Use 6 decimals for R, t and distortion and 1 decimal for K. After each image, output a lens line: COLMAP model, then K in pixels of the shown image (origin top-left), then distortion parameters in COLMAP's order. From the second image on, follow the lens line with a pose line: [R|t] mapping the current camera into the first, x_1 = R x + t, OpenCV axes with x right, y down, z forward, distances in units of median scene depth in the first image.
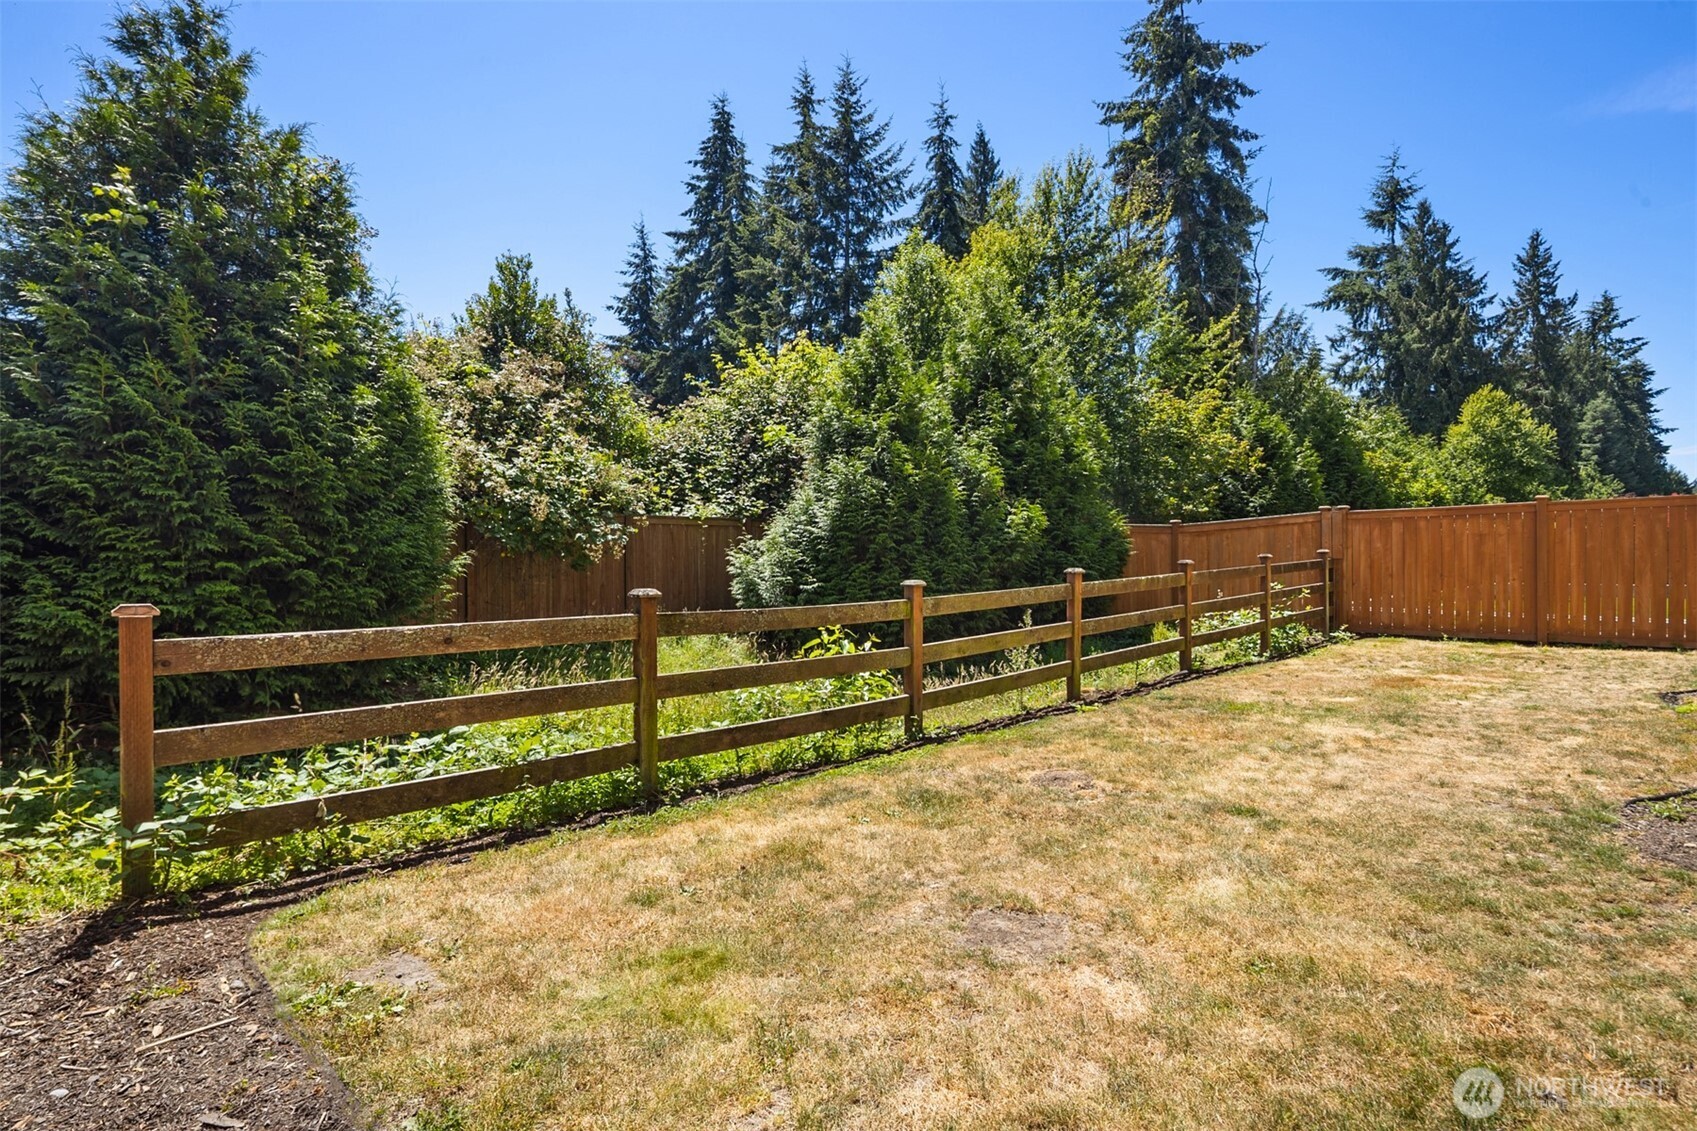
lens RADIAL K [[829.6, 0, 848.3], [0, 829.6, 561.0], [0, 0, 1]] dist [0.005843, -0.004579]
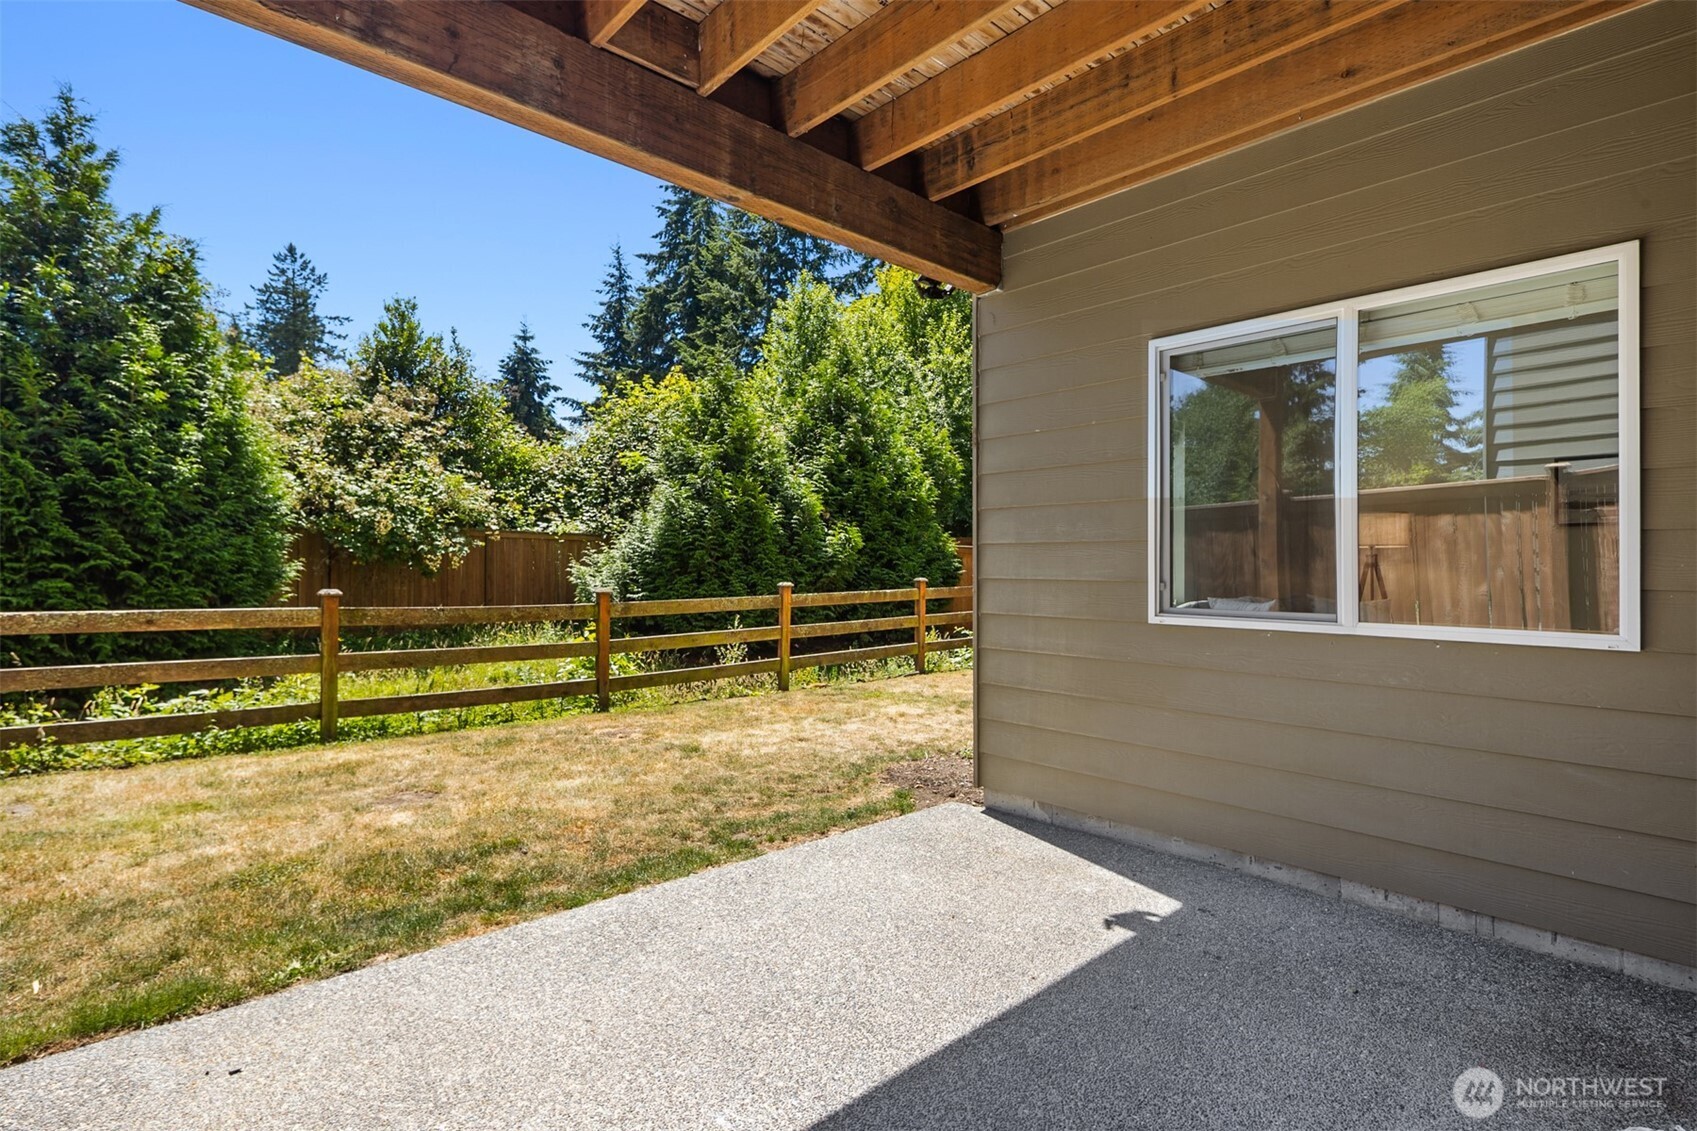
lens RADIAL K [[829.6, 0, 849.7], [0, 829.6, 570.2], [0, 0, 1]] dist [0.005843, -0.004579]
pose [[0.999827, 0.018617, 0.000487, 0.269153], [-0.018614, 0.999804, -0.006753, -0.001955], [-0.000612, 0.006743, 0.999977, -0.160264]]
